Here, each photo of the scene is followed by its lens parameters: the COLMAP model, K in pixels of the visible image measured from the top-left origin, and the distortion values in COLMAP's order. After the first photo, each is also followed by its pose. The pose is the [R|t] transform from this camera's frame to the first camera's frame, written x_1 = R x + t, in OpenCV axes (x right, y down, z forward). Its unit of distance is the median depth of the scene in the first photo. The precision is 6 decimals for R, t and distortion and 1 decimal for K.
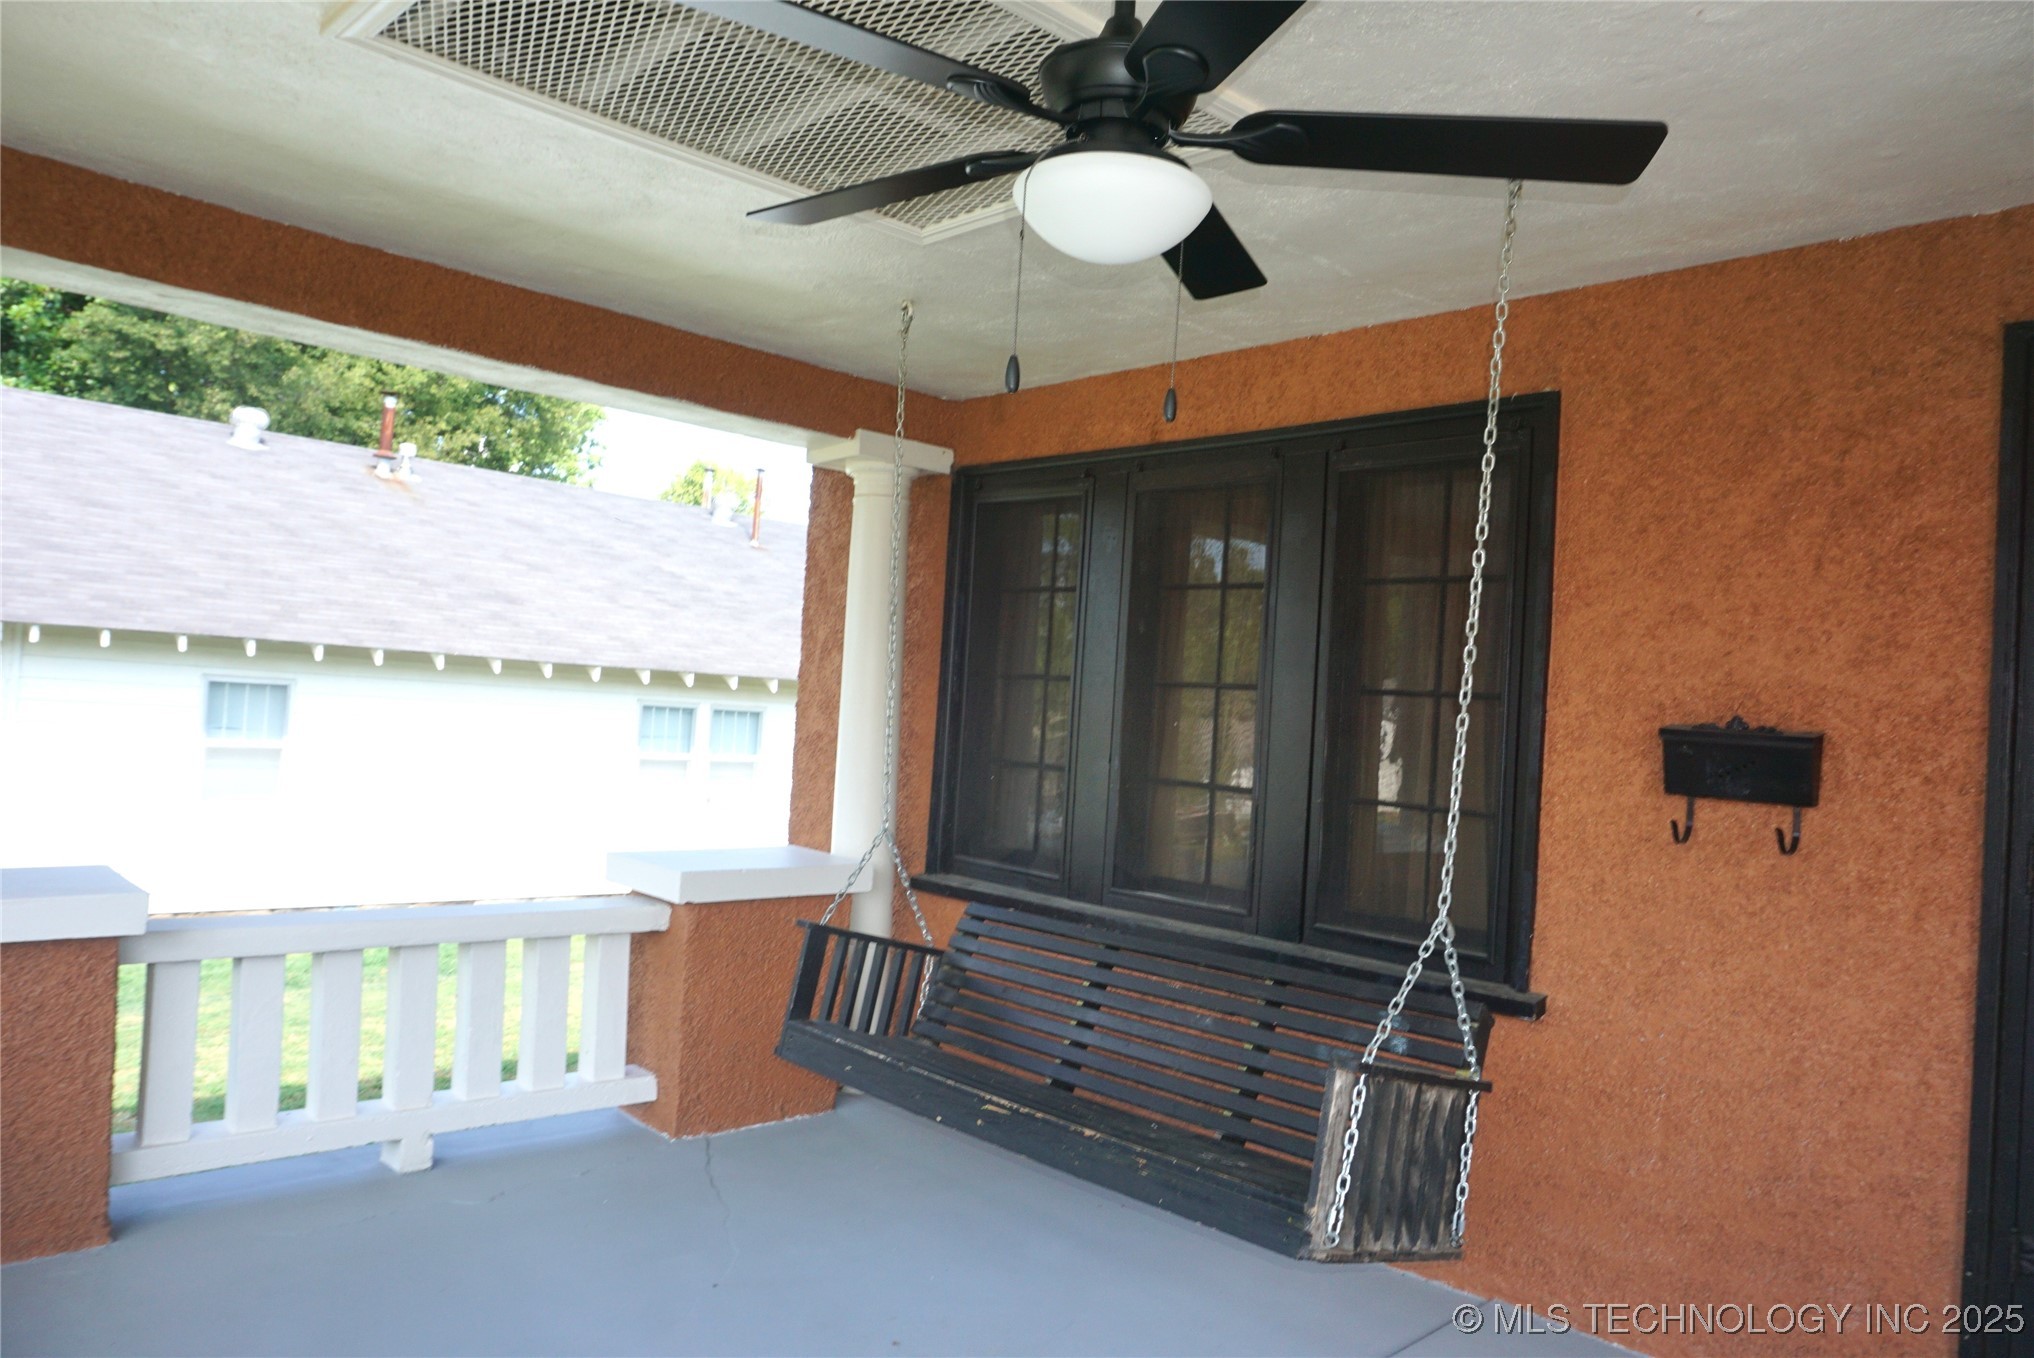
lens RADIAL K [[1371.7, 0, 1009.5], [0, 1371.7, 686.4], [0, 0, 1]] dist [-0.056521, 0.041072]
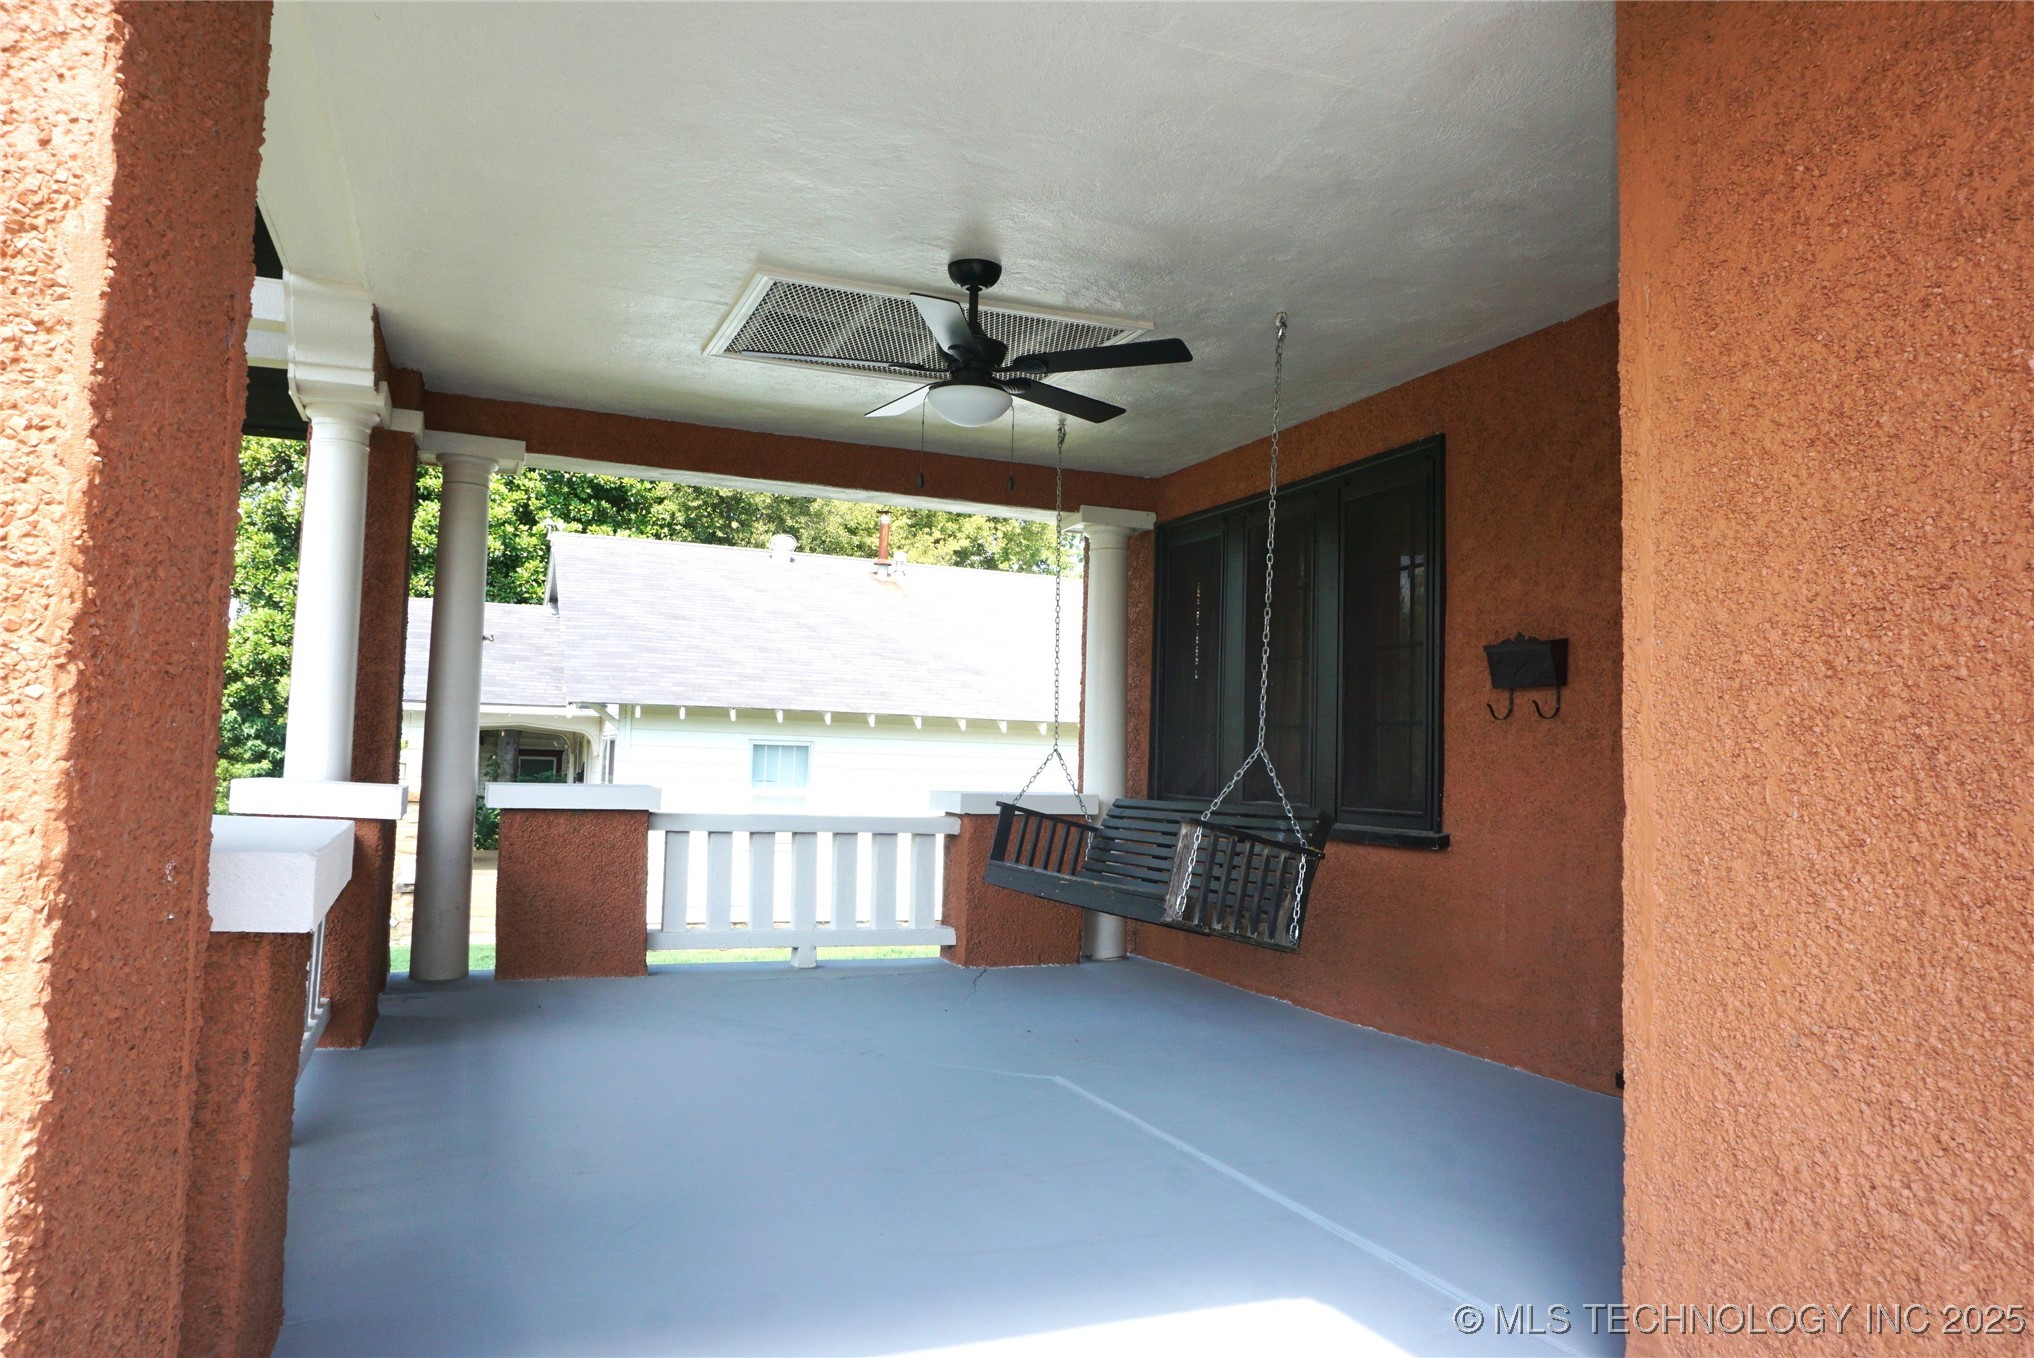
lens RADIAL K [[1371.7, 0, 1009.5], [0, 1371.7, 686.4], [0, 0, 1]] dist [-0.056521, 0.041072]
pose [[0.929872, -0.058003, -0.363281, 0.532186], [0.036672, 0.997188, -0.065349, 0.155509], [0.366050, 0.047444, 0.929385, -0.619525]]
